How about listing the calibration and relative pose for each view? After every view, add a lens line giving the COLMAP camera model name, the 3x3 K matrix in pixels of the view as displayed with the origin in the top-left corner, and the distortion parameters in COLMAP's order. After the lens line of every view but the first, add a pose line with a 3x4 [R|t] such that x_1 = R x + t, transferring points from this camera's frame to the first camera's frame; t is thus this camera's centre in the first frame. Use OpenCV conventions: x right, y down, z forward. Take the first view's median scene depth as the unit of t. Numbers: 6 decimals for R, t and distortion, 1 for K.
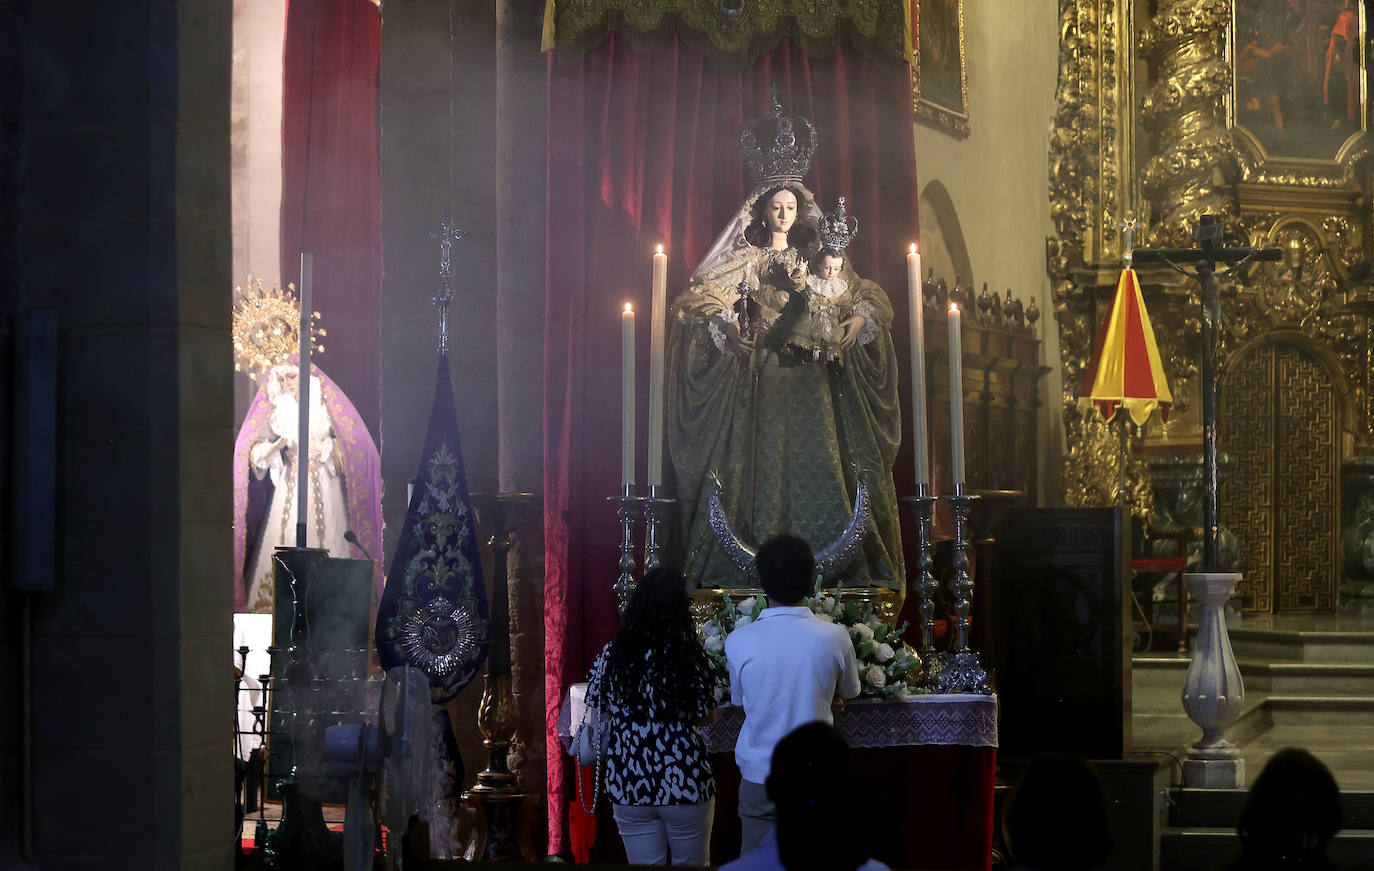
lens RADIAL K [[3137.8, 0, 687.0], [0, 3137.8, 435.5], [0, 0, 1]] dist [-0.040133, -0.004367]
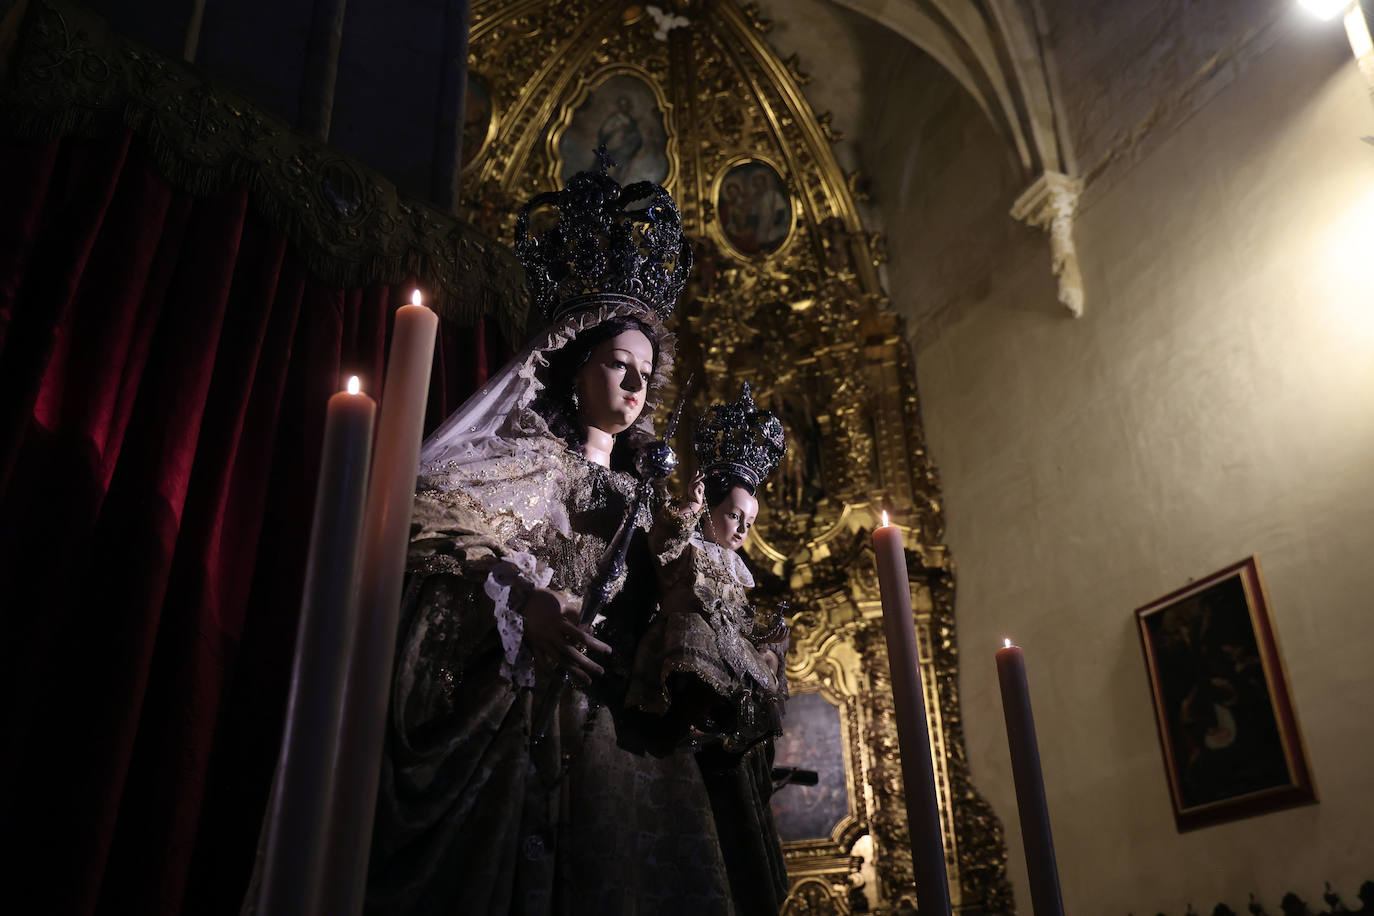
lens RADIAL K [[1182.1, 0, 694.6], [0, 1182.1, 460.5], [0, 0, 1]] dist [-0.015418, 0.012264]
pose [[0.785771, 0.265424, 0.558671, -0.048782], [0.014137, 0.895300, -0.445240, 0.009544], [-0.618356, 0.357755, 0.699748, 0.889121]]
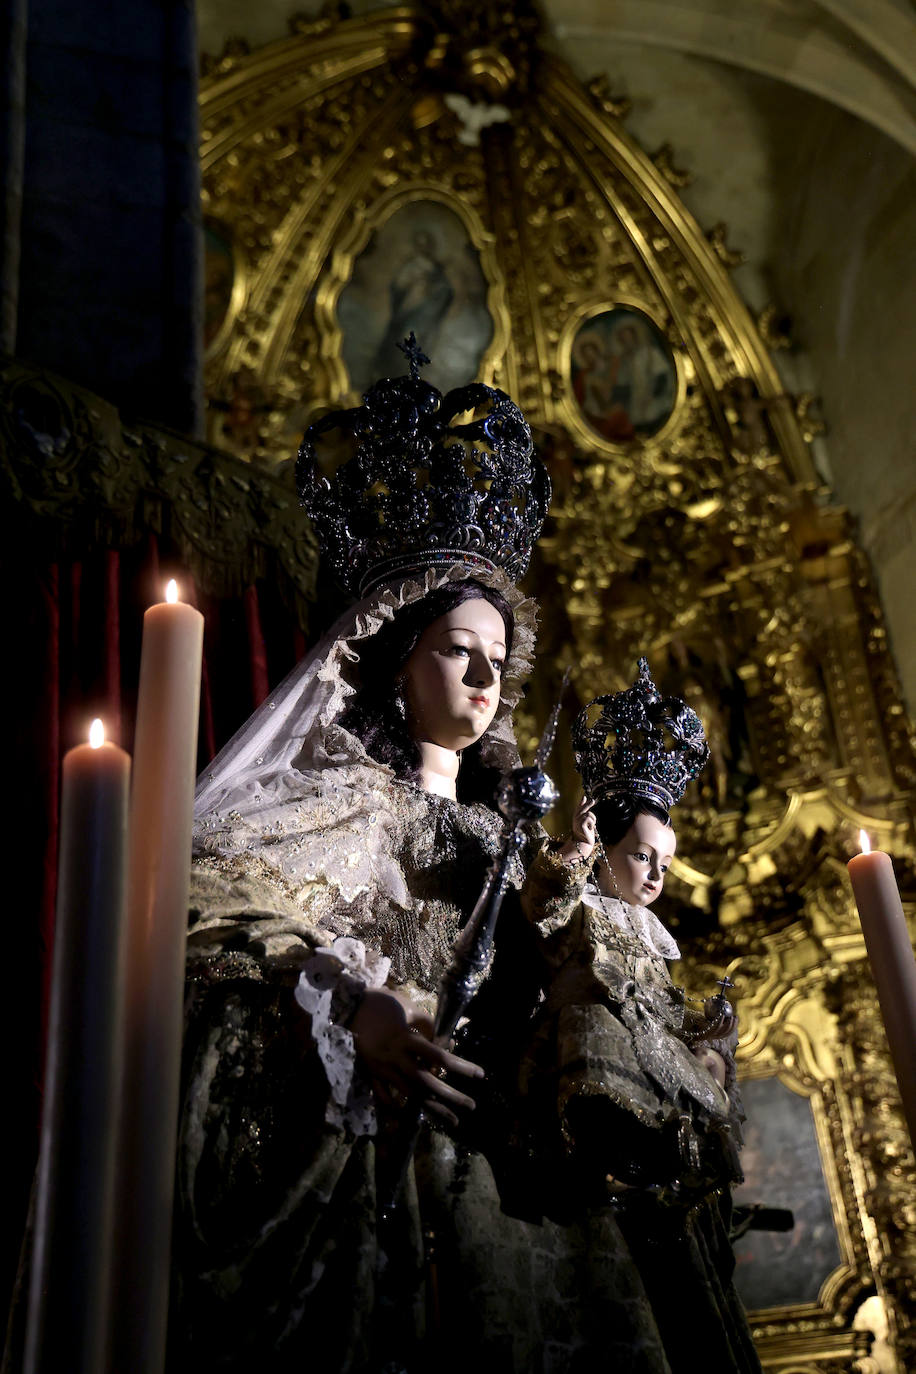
lens RADIAL K [[1709.3, 0, 458.0], [0, 1709.3, 687.0], [0, 0, 1]] dist [0.123982, 0.088331]
pose [[0.836490, 0.220523, 0.501651, -0.051262], [0.055545, 0.876615, -0.477975, 0.006830], [-0.545159, 0.427686, 0.721031, 0.887724]]
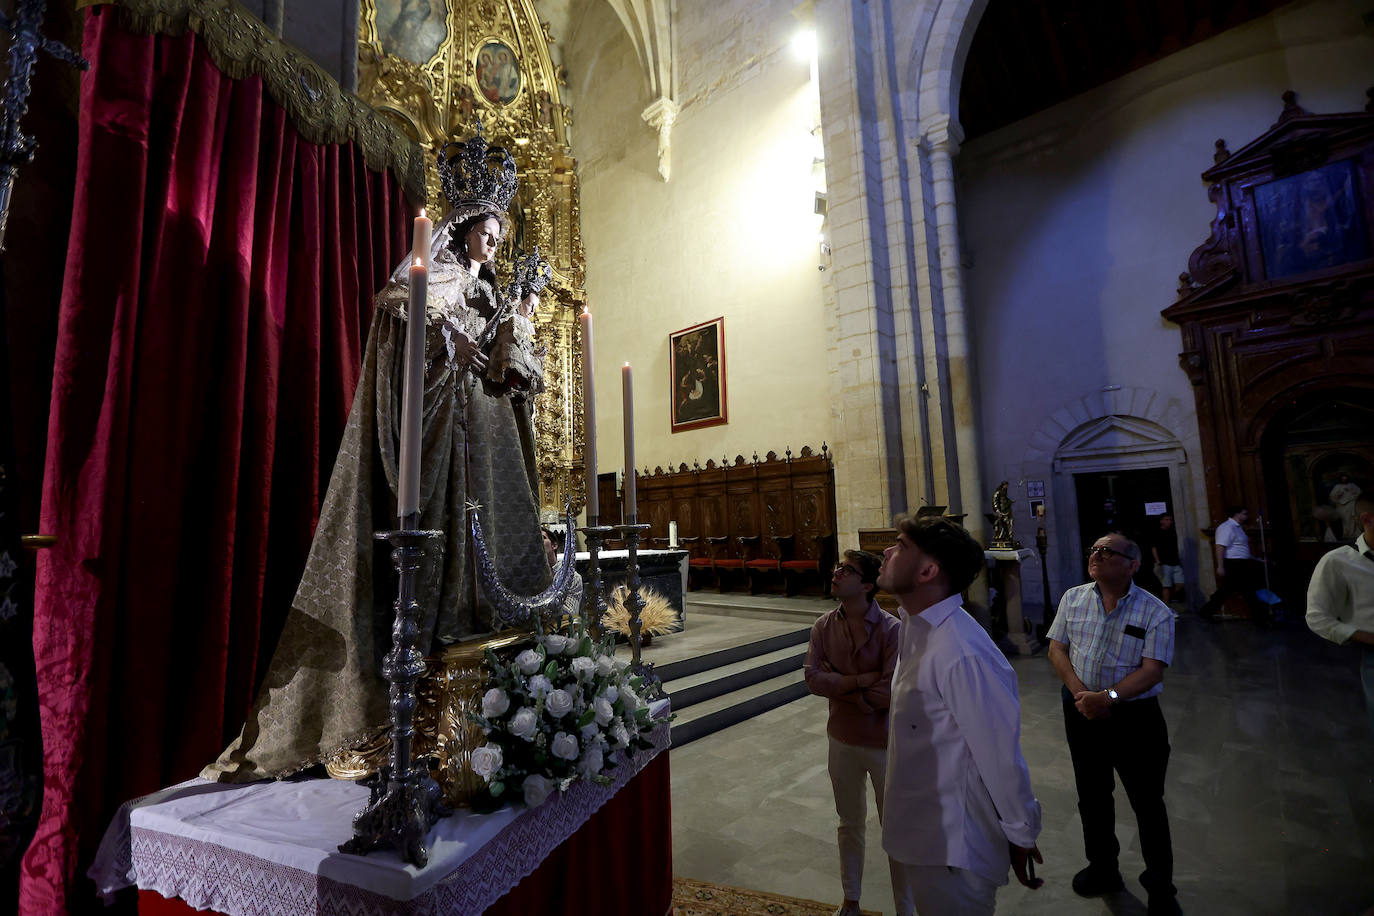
lens RADIAL K [[621.7, 0, 659.4], [0, 621.7, 431.2], [0, 0, 1]] dist [-0.003615, 0.000031]
pose [[0.517778, 0.115402, 0.847696, -0.101775], [0.013413, 0.989643, -0.142919, 0.017333], [-0.855410, 0.085371, 0.510868, 0.860654]]
